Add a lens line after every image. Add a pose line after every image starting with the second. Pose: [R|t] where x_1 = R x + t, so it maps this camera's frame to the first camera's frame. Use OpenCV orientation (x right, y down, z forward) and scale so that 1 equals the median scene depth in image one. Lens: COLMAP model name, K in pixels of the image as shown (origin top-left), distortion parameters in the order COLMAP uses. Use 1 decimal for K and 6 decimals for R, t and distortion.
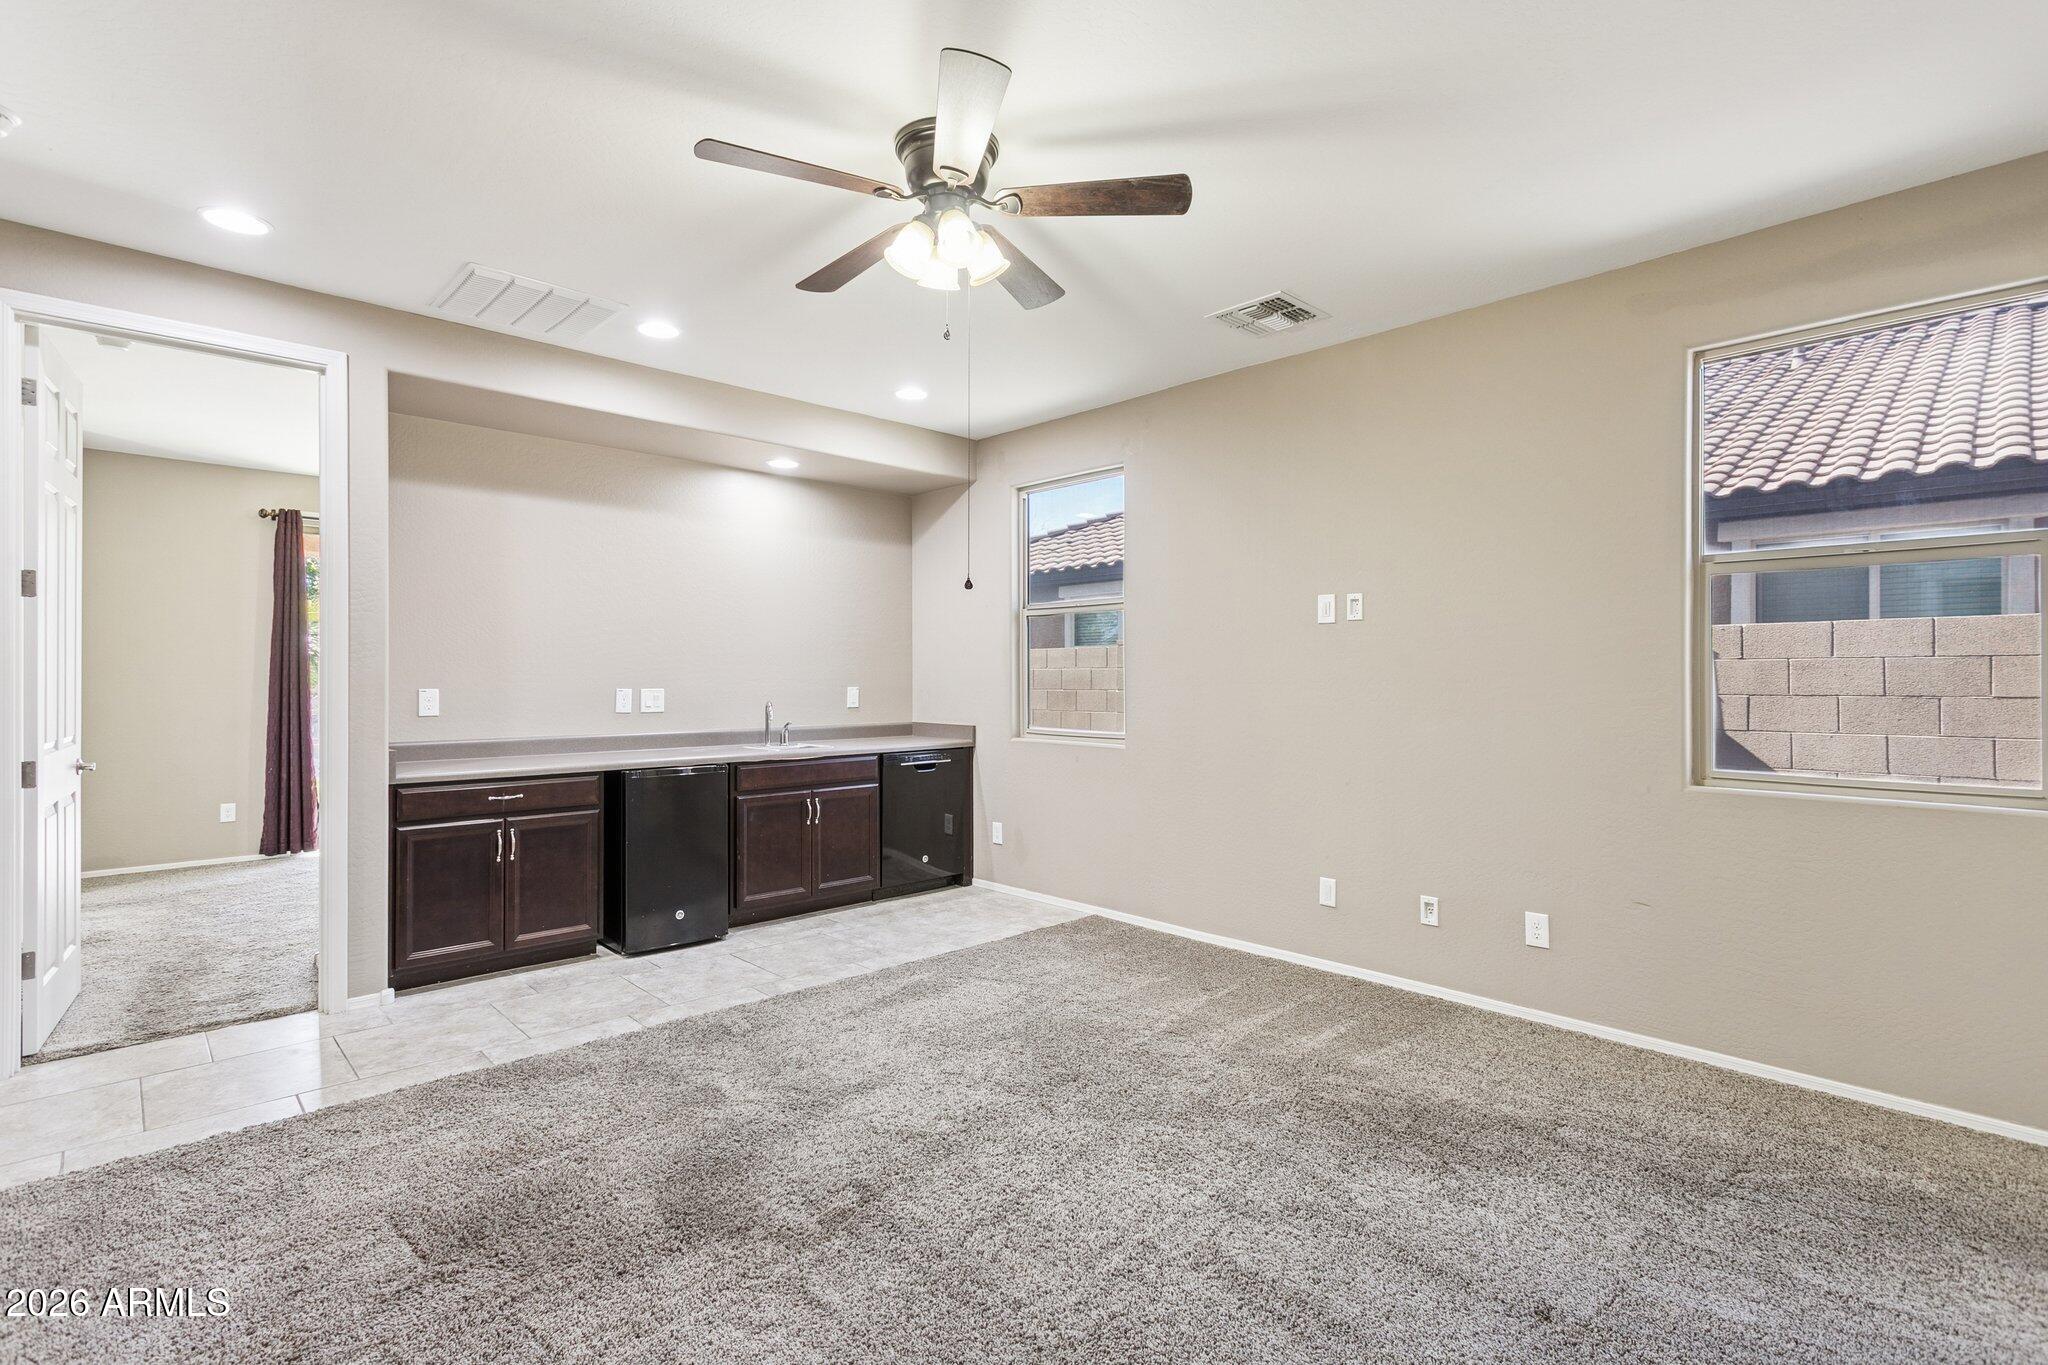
lens RADIAL K [[970.9, 0, 1021.3], [0, 970.9, 679.0], [0, 0, 1]] dist [0.003484, 0.000456]
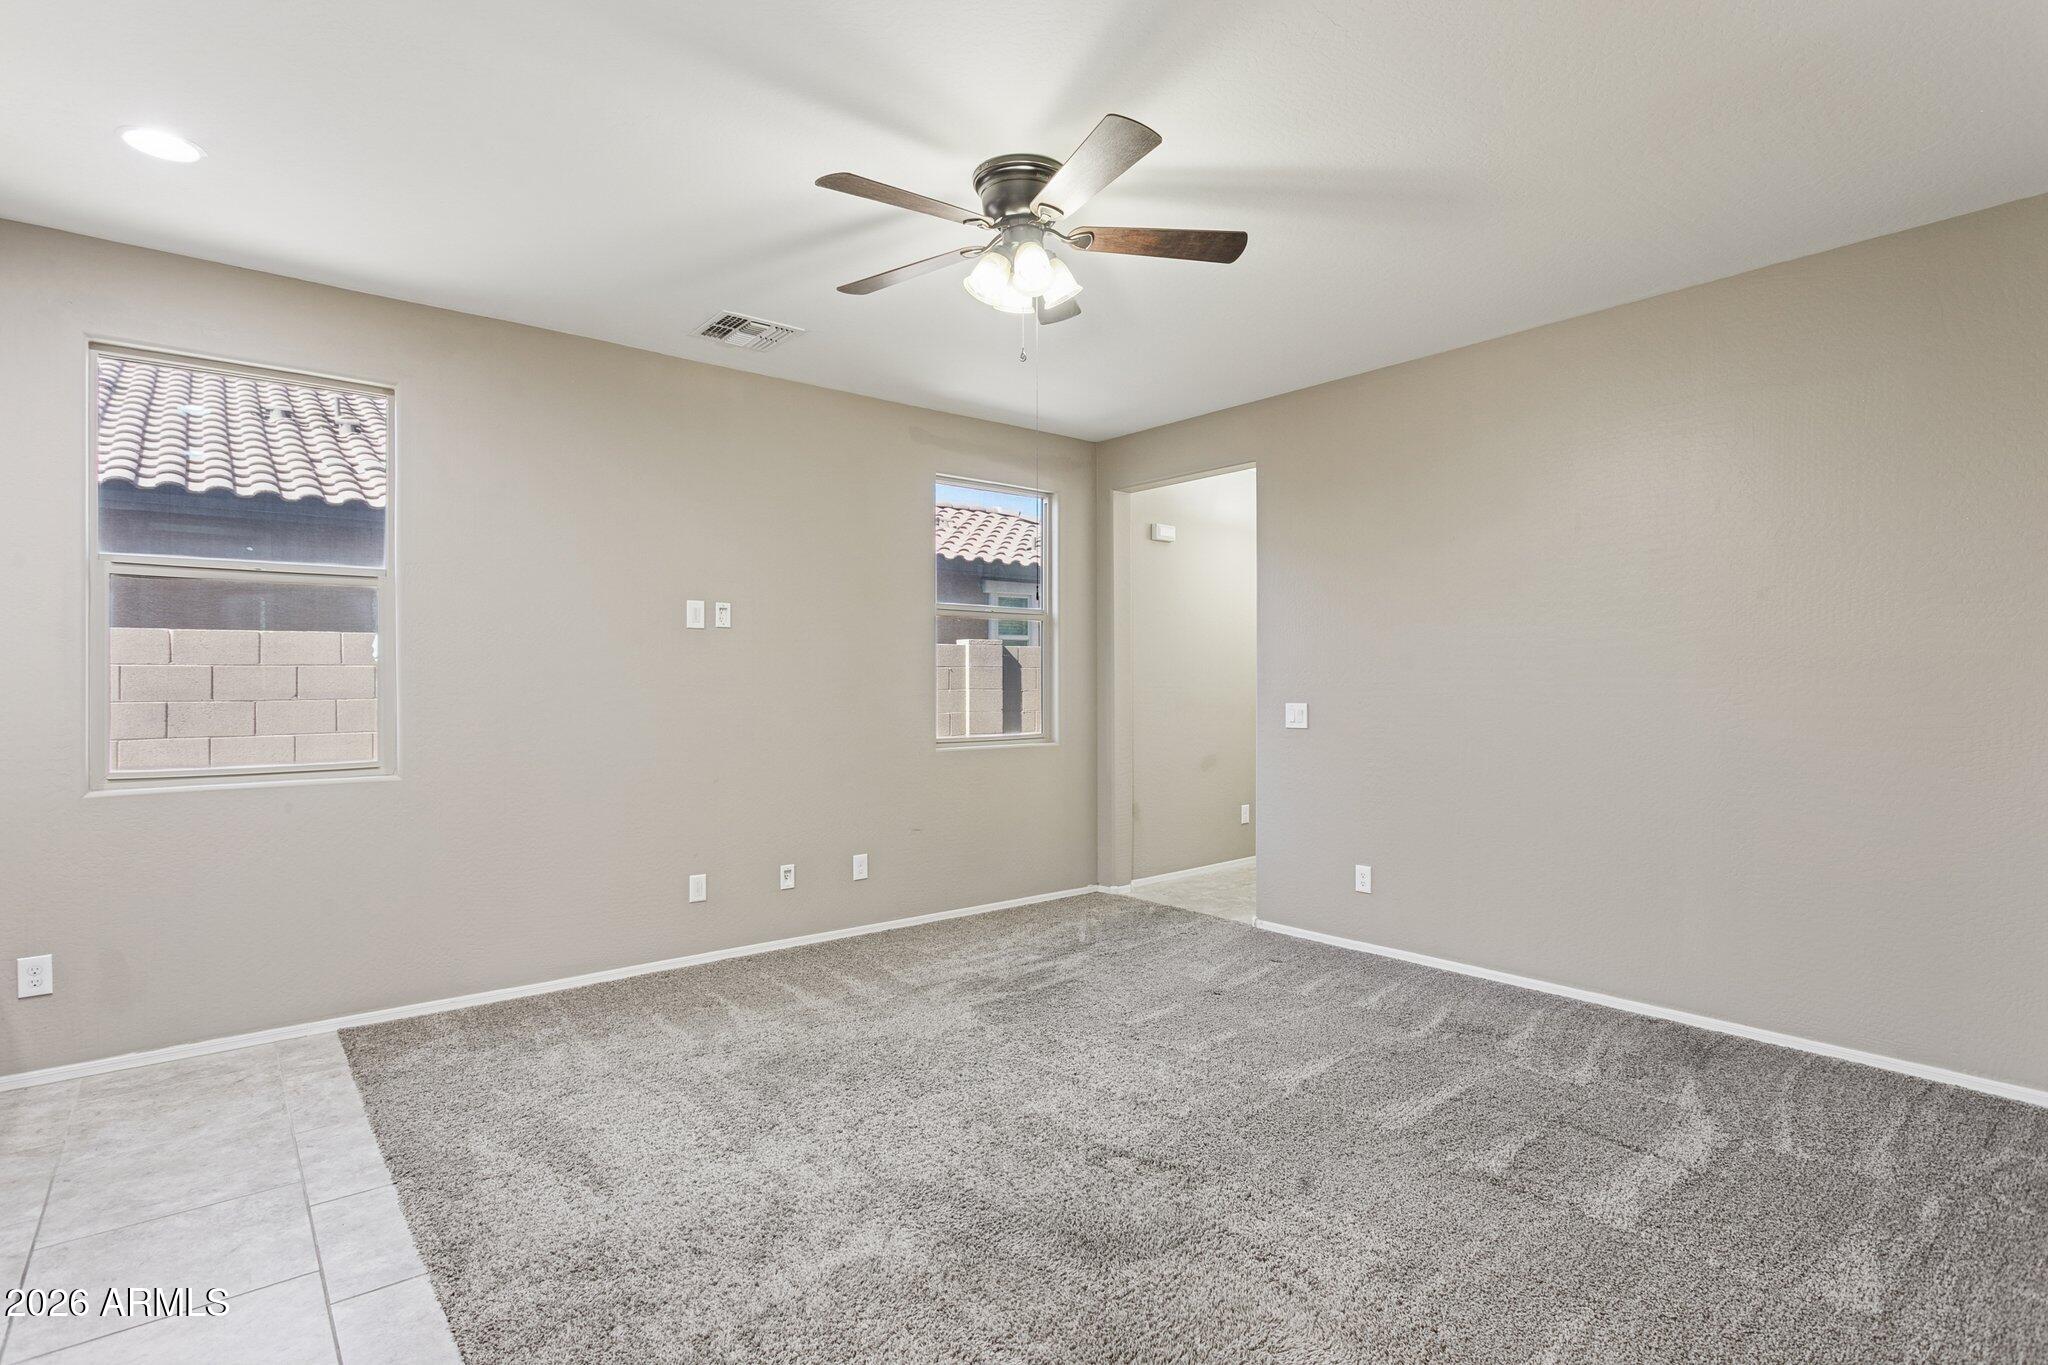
lens RADIAL K [[1005.6, 0, 1021.2], [0, 1005.6, 682.1], [0, 0, 1]] dist [-0.001722, -0.000027]
pose [[0.065593, 0.002053, 0.997844, -0.742638], [0.009105, 0.999955, -0.002656, 0.006098], [-0.997805, 0.009260, 0.065571, 0.595960]]
